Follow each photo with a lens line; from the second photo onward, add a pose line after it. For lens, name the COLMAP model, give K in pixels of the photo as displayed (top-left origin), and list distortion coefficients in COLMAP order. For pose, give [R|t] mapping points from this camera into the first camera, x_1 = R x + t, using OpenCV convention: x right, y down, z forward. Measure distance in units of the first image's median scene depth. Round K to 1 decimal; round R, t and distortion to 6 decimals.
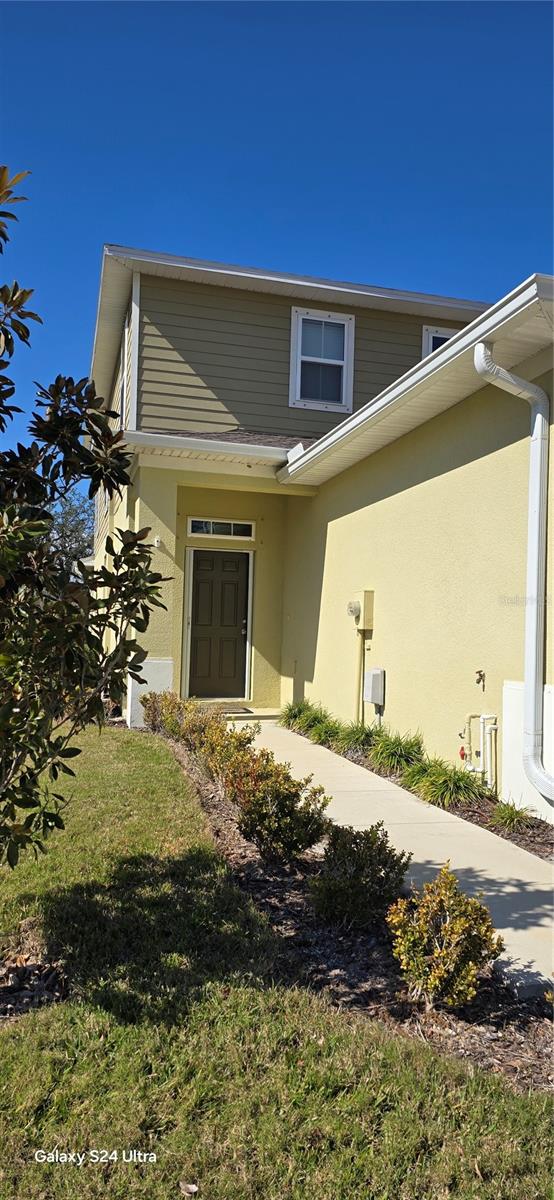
lens RADIAL K [[799.9, 0, 267.3], [0, 799.9, 641.7], [0, 0, 1]] dist [0.085115, -0.080775]
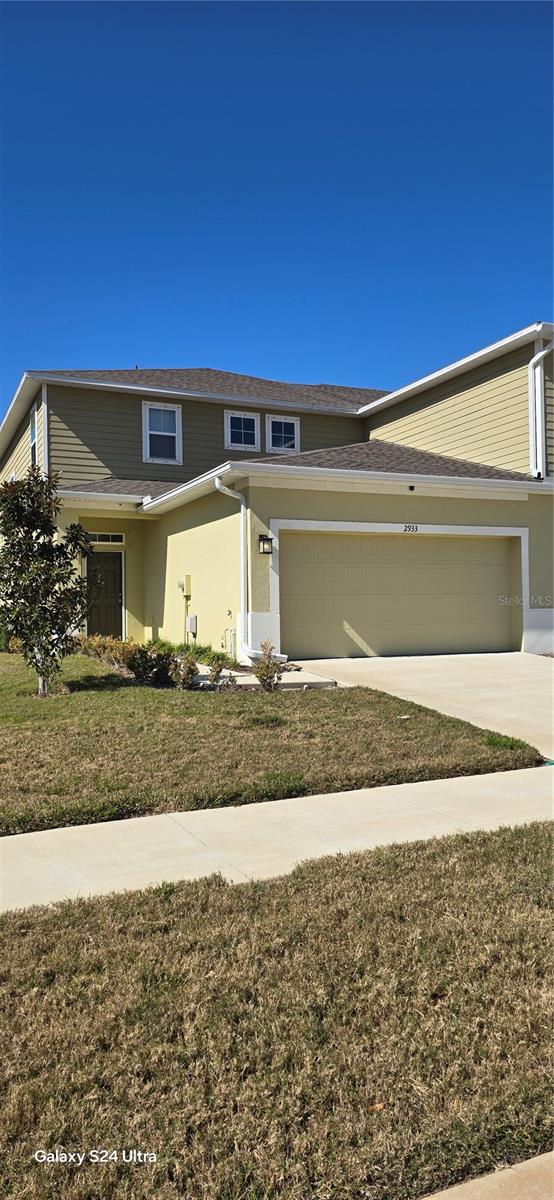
lens RADIAL K [[799.9, 0, 279.9], [0, 799.9, 603.6], [0, 0, 1]] dist [0.085115, -0.080775]
pose [[0.983633, -0.038449, 0.176033, 0.002267], [0.041139, 0.999085, -0.011655, 0.027169], [-0.175424, 0.018706, 0.984315, -0.689877]]
